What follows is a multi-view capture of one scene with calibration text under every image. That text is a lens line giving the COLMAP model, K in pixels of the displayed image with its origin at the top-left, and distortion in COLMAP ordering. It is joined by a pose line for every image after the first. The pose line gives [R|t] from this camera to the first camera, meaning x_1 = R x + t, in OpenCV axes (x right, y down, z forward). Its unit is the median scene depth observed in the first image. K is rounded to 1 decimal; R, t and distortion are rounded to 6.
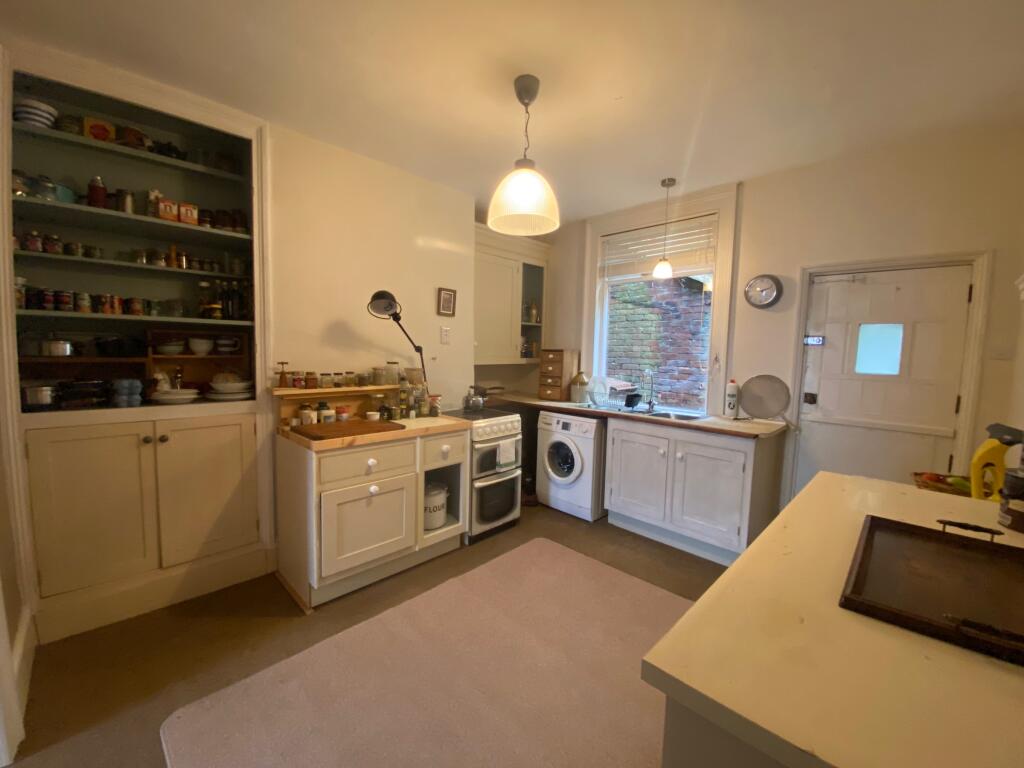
lens RADIAL K [[414.9, 0, 509.3], [0, 414.9, 382.8], [0, 0, 1]] dist [0.042559, -0.032026]
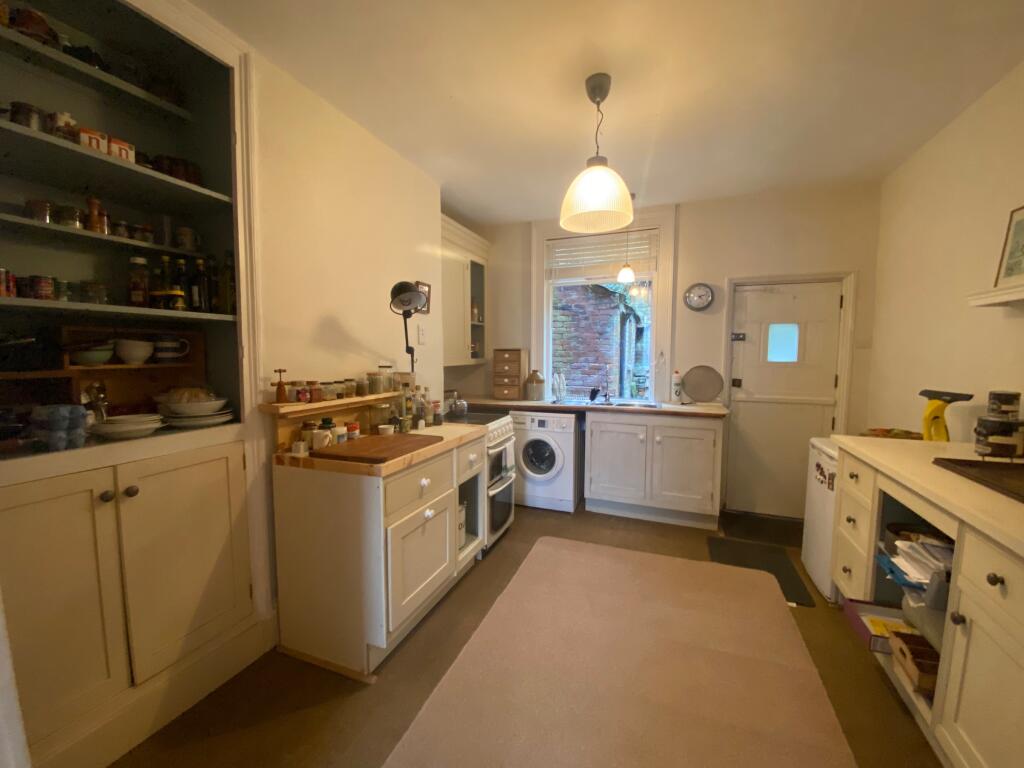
lens RADIAL K [[414.9, 0, 509.3], [0, 414.9, 382.8], [0, 0, 1]] dist [0.042559, -0.032026]
pose [[0.913659, -0.050716, 0.403305, -0.429960], [0.052652, 0.998593, 0.006293, -0.007593], [-0.403056, 0.015485, 0.915044, 0.127417]]
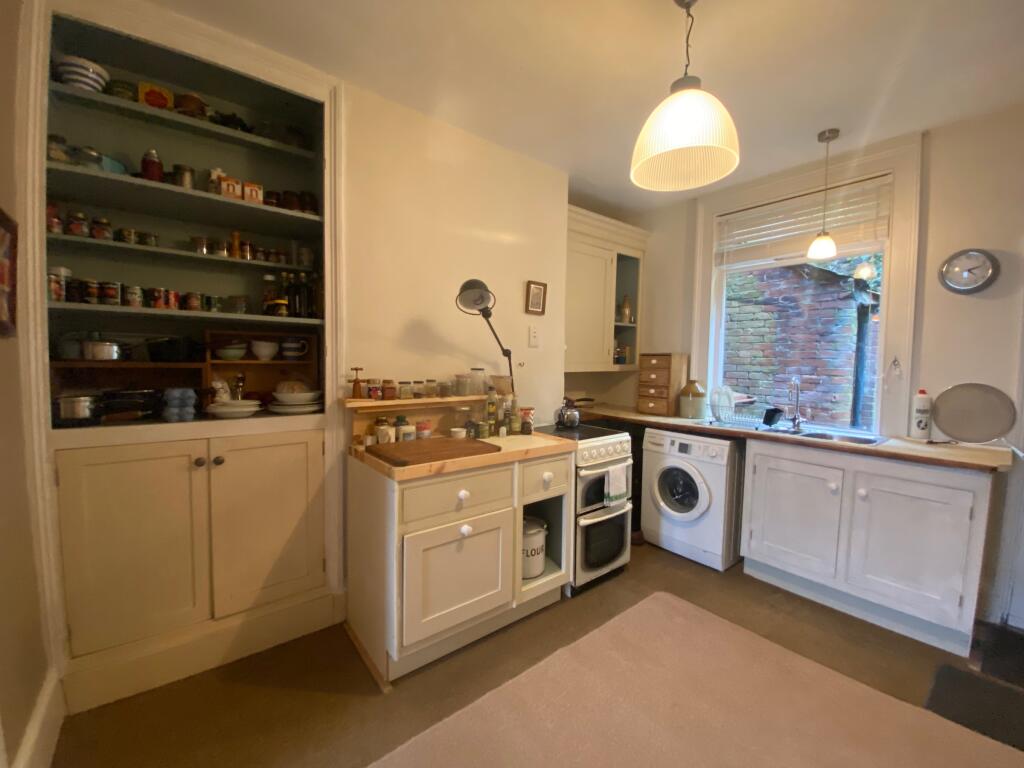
lens RADIAL K [[414.9, 0, 509.3], [0, 414.9, 382.8], [0, 0, 1]] dist [0.042559, -0.032026]
pose [[0.993395, -0.001047, -0.114741, -0.132258], [-0.002114, 0.999622, -0.027425, 0.002129], [0.114726, 0.027486, 0.993017, 0.196977]]
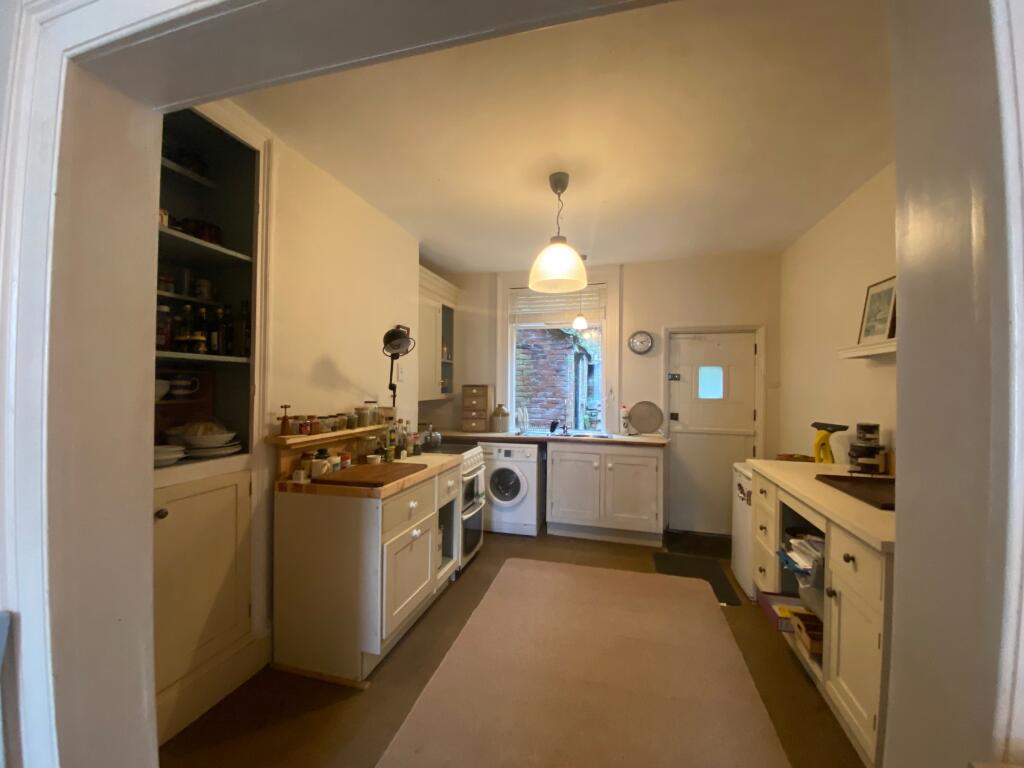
lens RADIAL K [[414.9, 0, 509.3], [0, 414.9, 382.8], [0, 0, 1]] dist [0.042559, -0.032026]
pose [[0.863857, -0.011642, 0.503602, -0.528621], [0.052264, 0.996409, -0.066617, -0.013232], [-0.501018, 0.083868, 0.861363, 0.027002]]
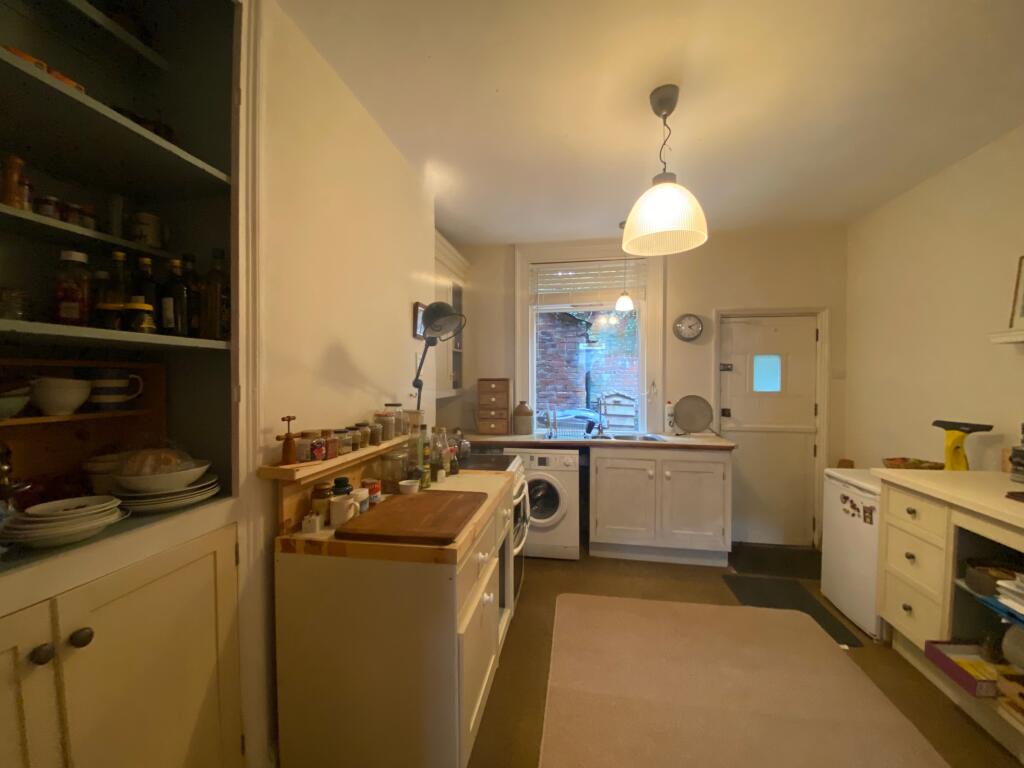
lens RADIAL K [[414.9, 0, 509.3], [0, 414.9, 382.8], [0, 0, 1]] dist [0.042559, -0.032026]
pose [[0.812228, -0.031220, 0.582504, -0.572096], [0.066797, 0.996976, -0.039705, -0.047969], [-0.579503, 0.071159, 0.811857, 0.355925]]
